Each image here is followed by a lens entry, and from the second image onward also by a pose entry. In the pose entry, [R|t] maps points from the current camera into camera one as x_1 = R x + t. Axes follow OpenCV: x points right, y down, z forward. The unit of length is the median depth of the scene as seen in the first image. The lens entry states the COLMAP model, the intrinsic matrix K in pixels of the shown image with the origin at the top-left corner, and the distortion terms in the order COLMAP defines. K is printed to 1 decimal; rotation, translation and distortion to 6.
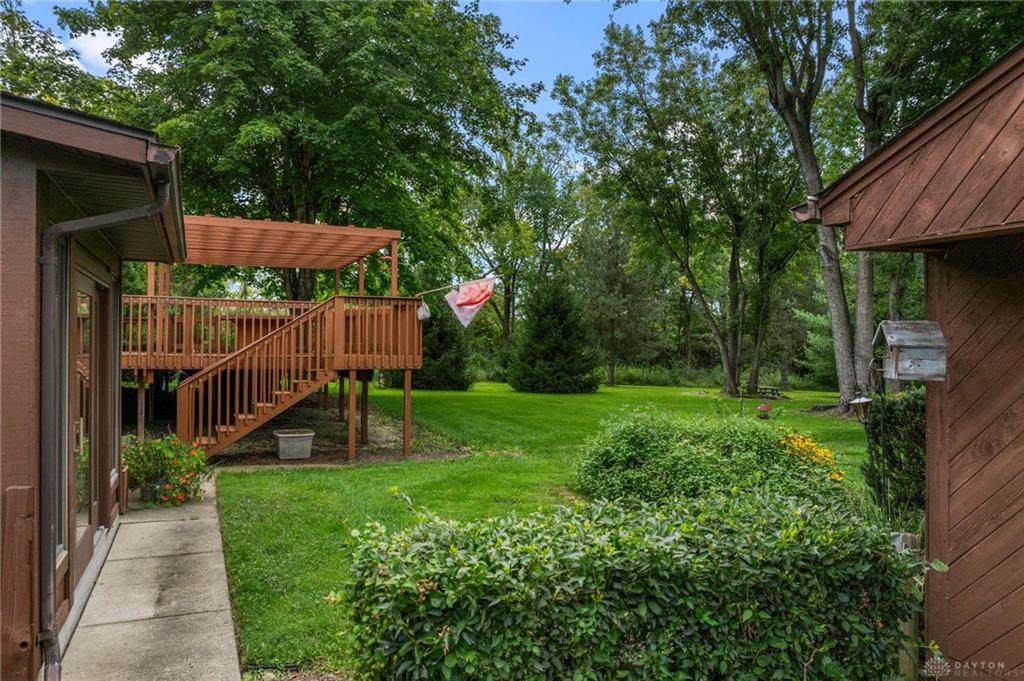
lens RADIAL K [[739.3, 0, 513.4], [0, 739.3, 342.2], [0, 0, 1]] dist [-0.037708, -0.002628]
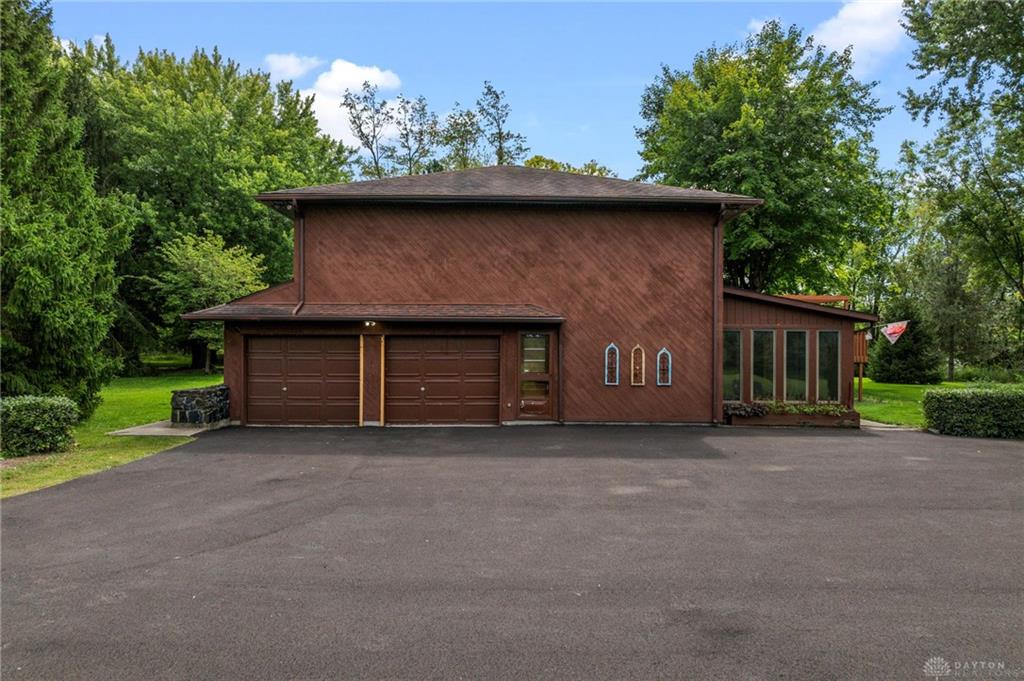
lens RADIAL K [[739.3, 0, 510.7], [0, 739.3, 335.8], [0, 0, 1]] dist [-0.037708, -0.002628]
pose [[0.921310, -0.005017, -0.388797, -0.082594], [0.002458, 0.999972, -0.007081, -0.010020], [0.388821, 0.005568, 0.921296, -0.459908]]
